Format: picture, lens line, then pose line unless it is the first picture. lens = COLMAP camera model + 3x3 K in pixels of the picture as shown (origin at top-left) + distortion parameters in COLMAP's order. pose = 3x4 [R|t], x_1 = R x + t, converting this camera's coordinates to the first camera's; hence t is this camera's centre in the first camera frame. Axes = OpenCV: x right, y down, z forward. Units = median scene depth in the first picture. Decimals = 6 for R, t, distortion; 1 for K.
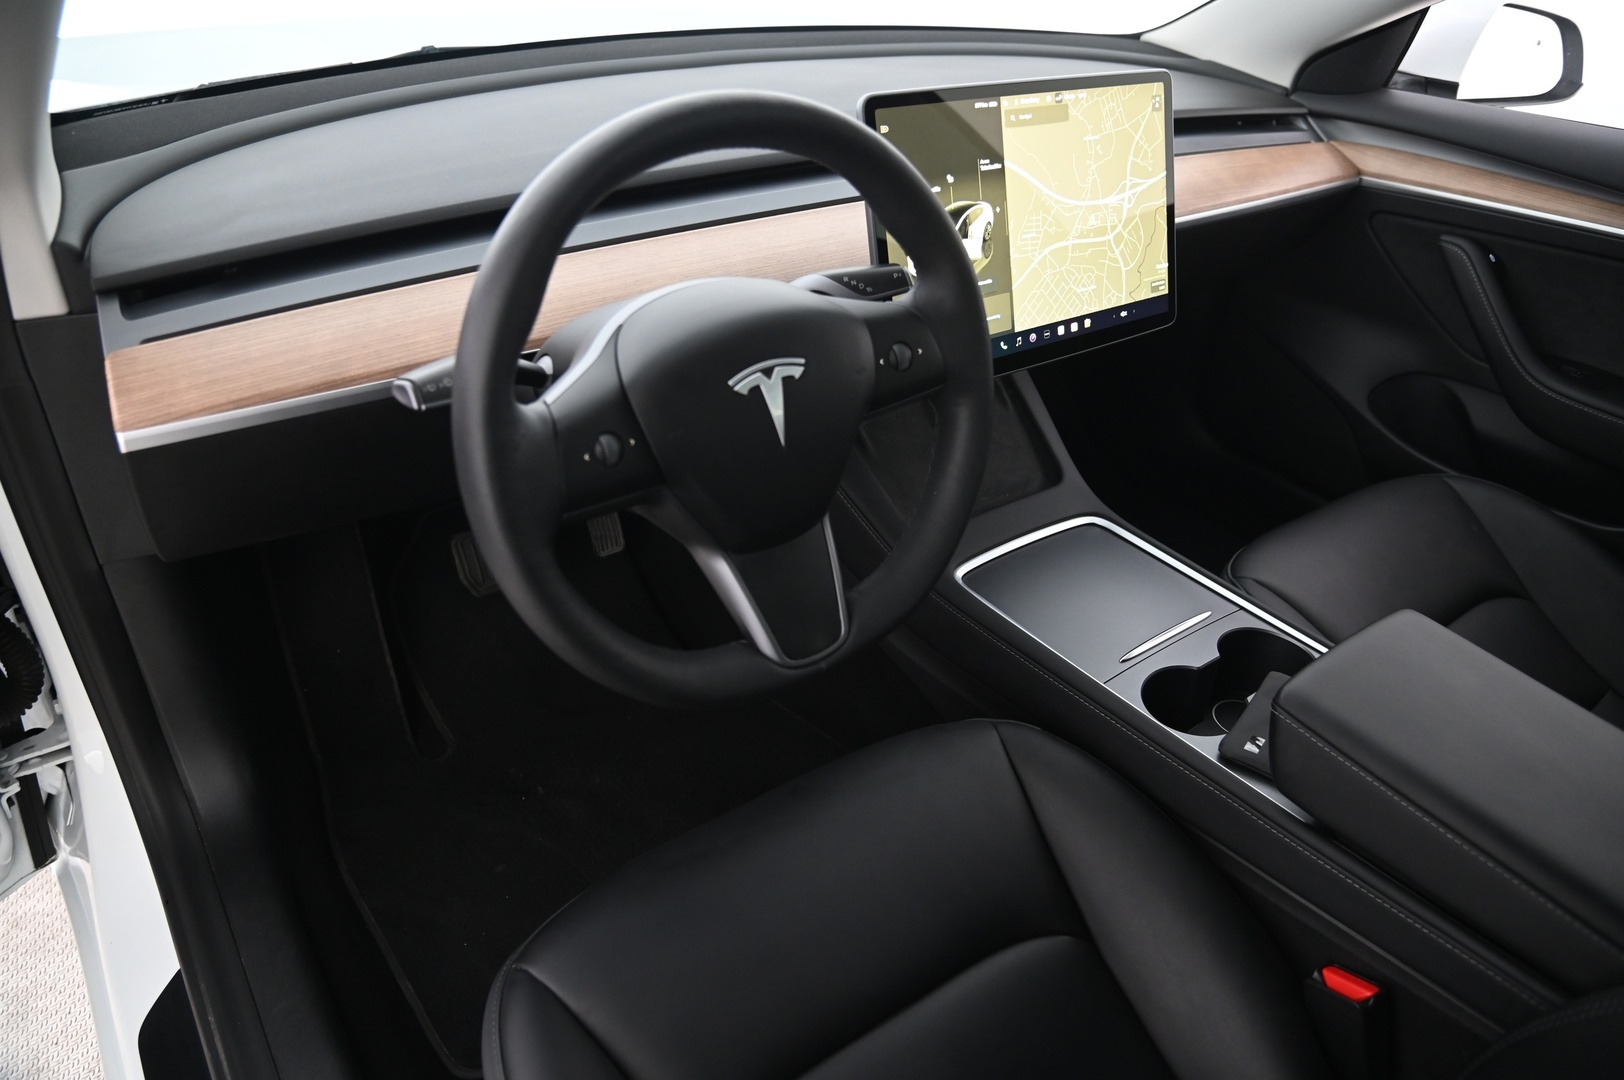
lens RADIAL K [[1087.7, 0, 832.1], [0, 1087.7, 543.5], [0, 0, 1]] dist [-0.098639, 0.042200]
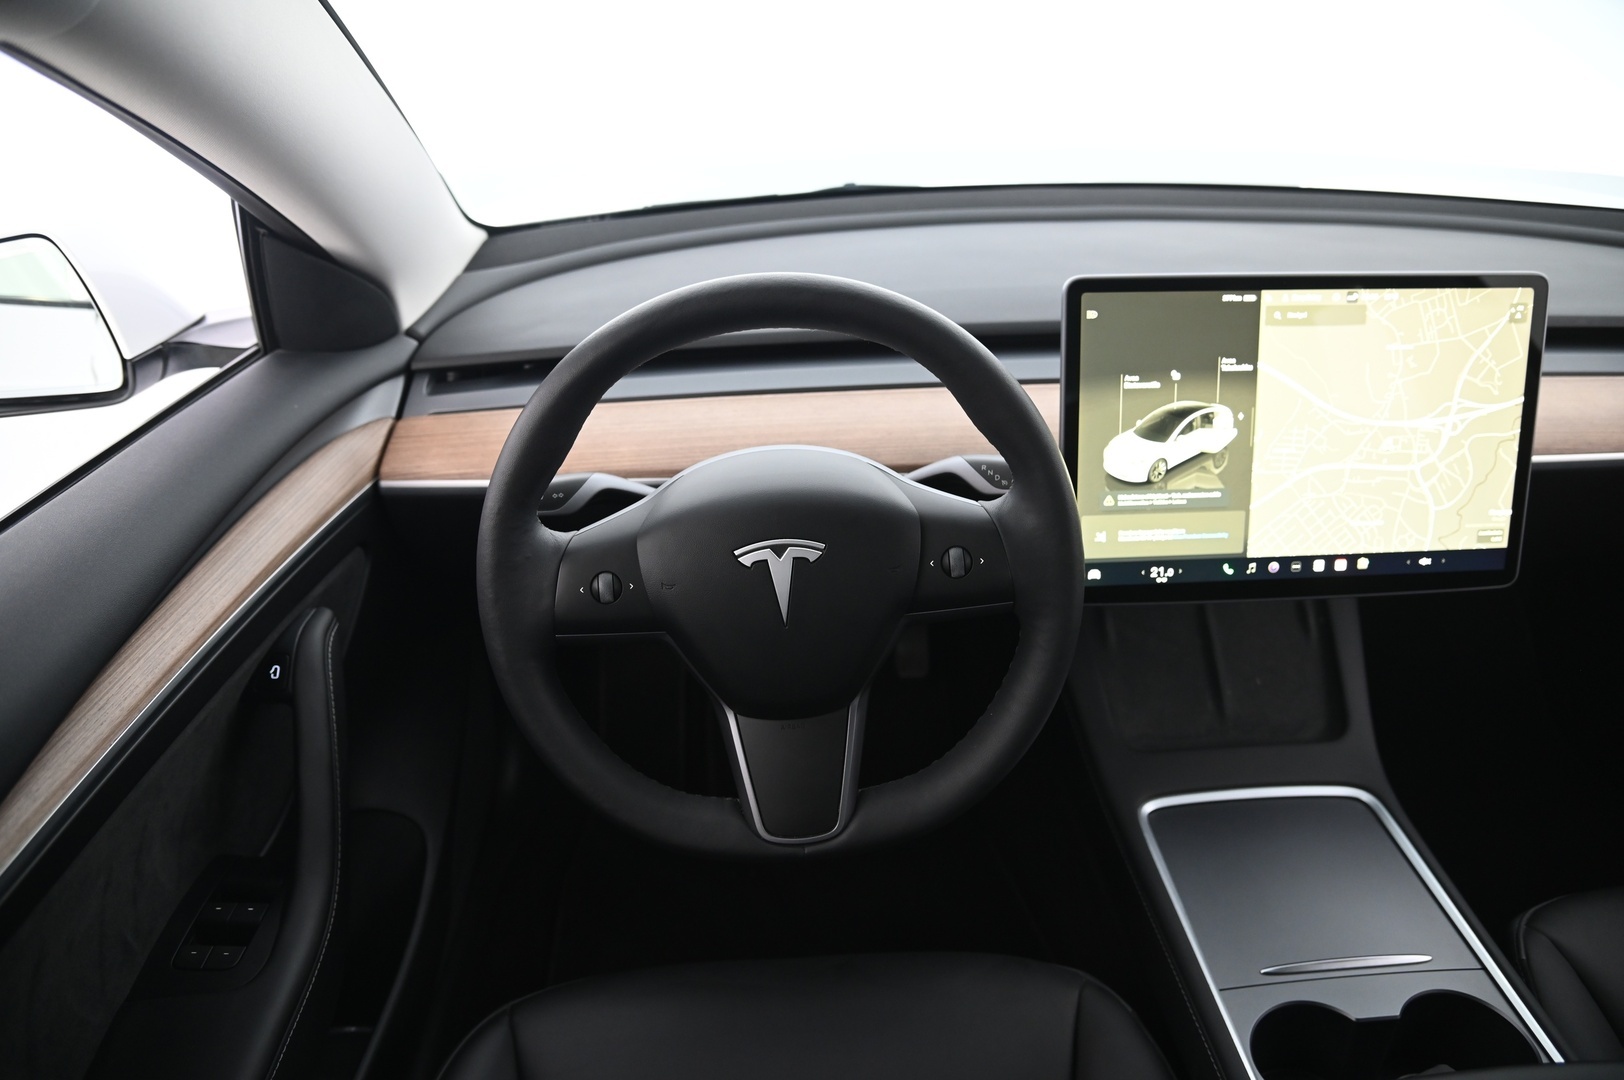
lens RADIAL K [[1087.7, 0, 814.4], [0, 1087.7, 552.1], [0, 0, 1]] dist [-0.098639, 0.042200]
pose [[0.839881, 0.210874, -0.500132, 0.295007], [-0.255671, 0.966517, -0.021833, -0.089548], [0.478782, 0.146207, 0.865674, 0.094280]]
